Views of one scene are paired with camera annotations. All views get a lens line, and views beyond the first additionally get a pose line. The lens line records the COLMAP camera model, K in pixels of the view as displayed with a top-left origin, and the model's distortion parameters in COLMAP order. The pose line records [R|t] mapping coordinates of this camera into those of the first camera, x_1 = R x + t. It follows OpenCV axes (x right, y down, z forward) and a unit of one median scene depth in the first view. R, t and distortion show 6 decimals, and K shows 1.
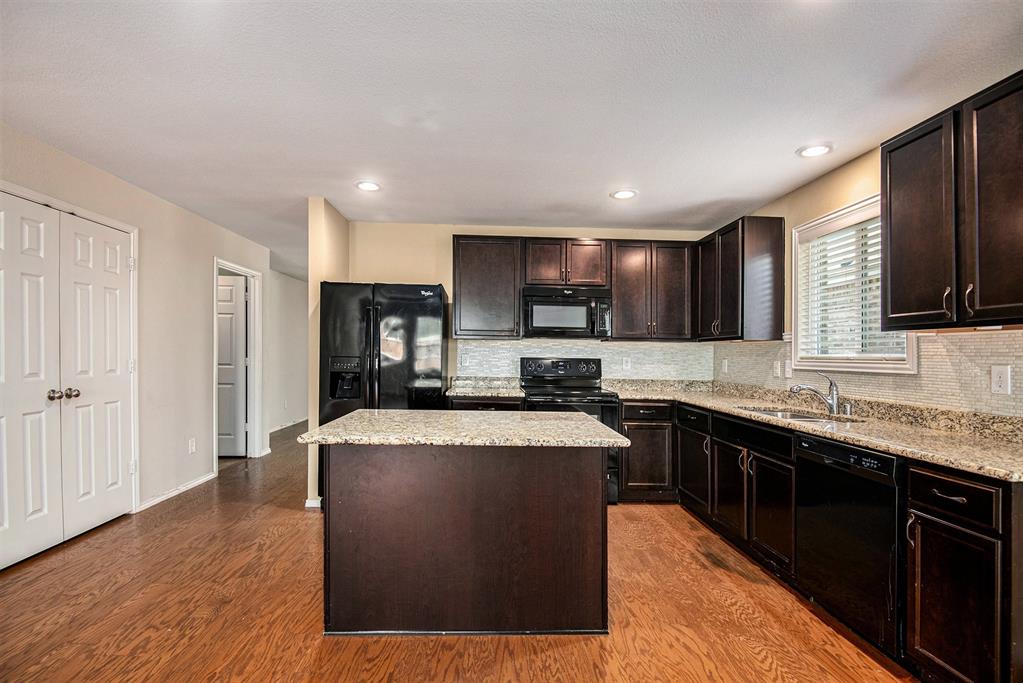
lens RADIAL K [[489.2, 0, 509.4], [0, 489.2, 362.4], [0, 0, 1]] dist [-0.025340, -0.008531]
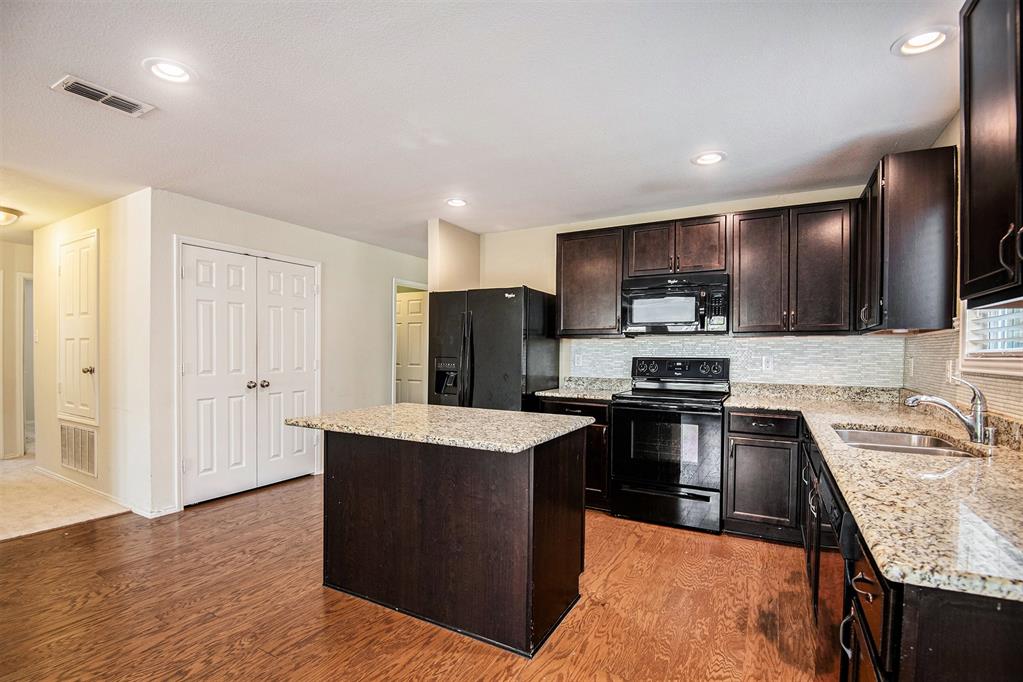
lens RADIAL K [[489.2, 0, 499.2], [0, 489.2, 365.2], [0, 0, 1]] dist [-0.025340, -0.008531]
pose [[0.847555, 0.001615, -0.530705, 0.374470], [-0.001124, 0.999999, 0.001249, 0.004233], [0.530706, -0.000462, 0.847556, 0.115072]]
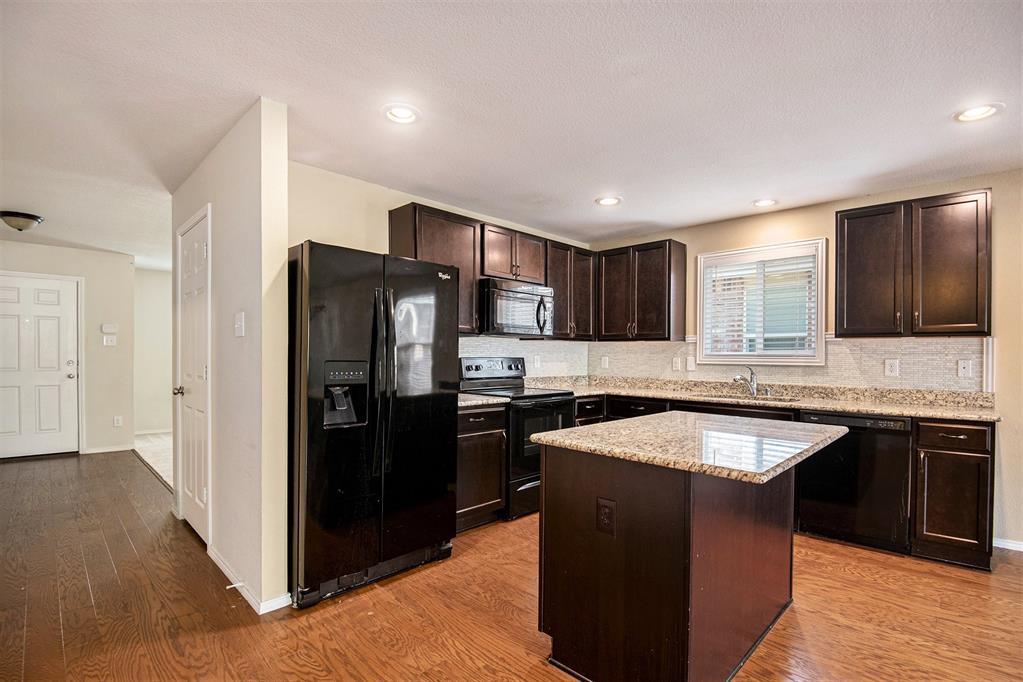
lens RADIAL K [[489.2, 0, 498.5], [0, 489.2, 353.2], [0, 0, 1]] dist [-0.025340, -0.008531]
pose [[0.729895, -0.009164, 0.683498, -0.664683], [0.014691, 0.999889, -0.002283, -0.018465], [-0.683402, 0.011708, 0.729948, 0.400668]]
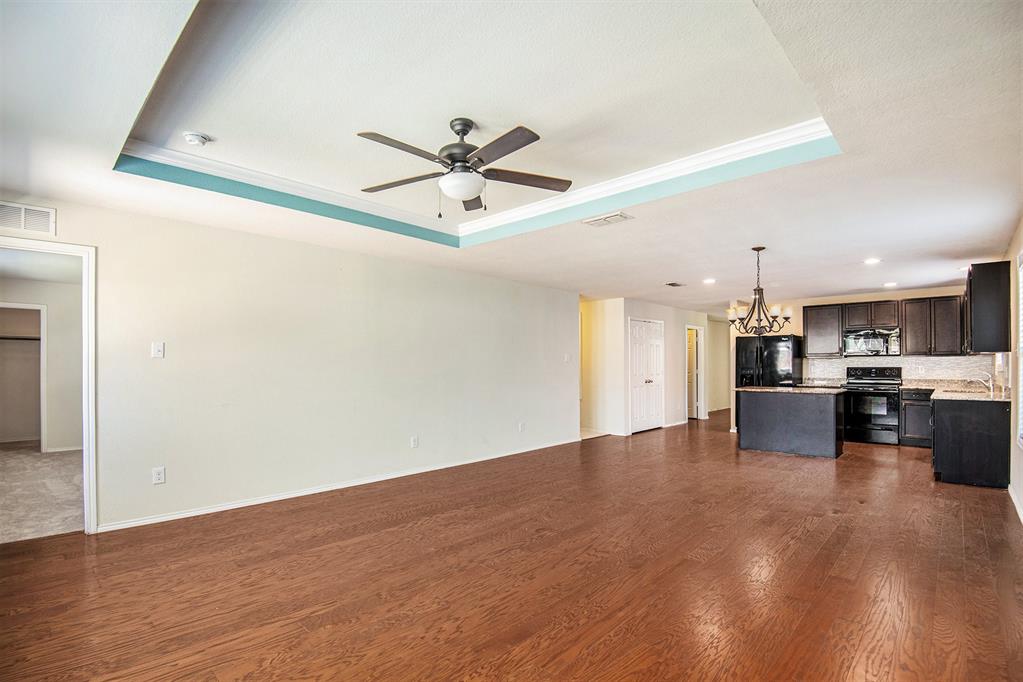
lens RADIAL K [[489.2, 0, 492.8], [0, 489.2, 367.9], [0, 0, 1]] dist [-0.025340, -0.008531]
pose [[0.675746, -0.015725, -0.736967, 0.580596], [0.000415, 0.999780, -0.020953, 0.037320], [0.737135, 0.013853, 0.675604, -1.540727]]
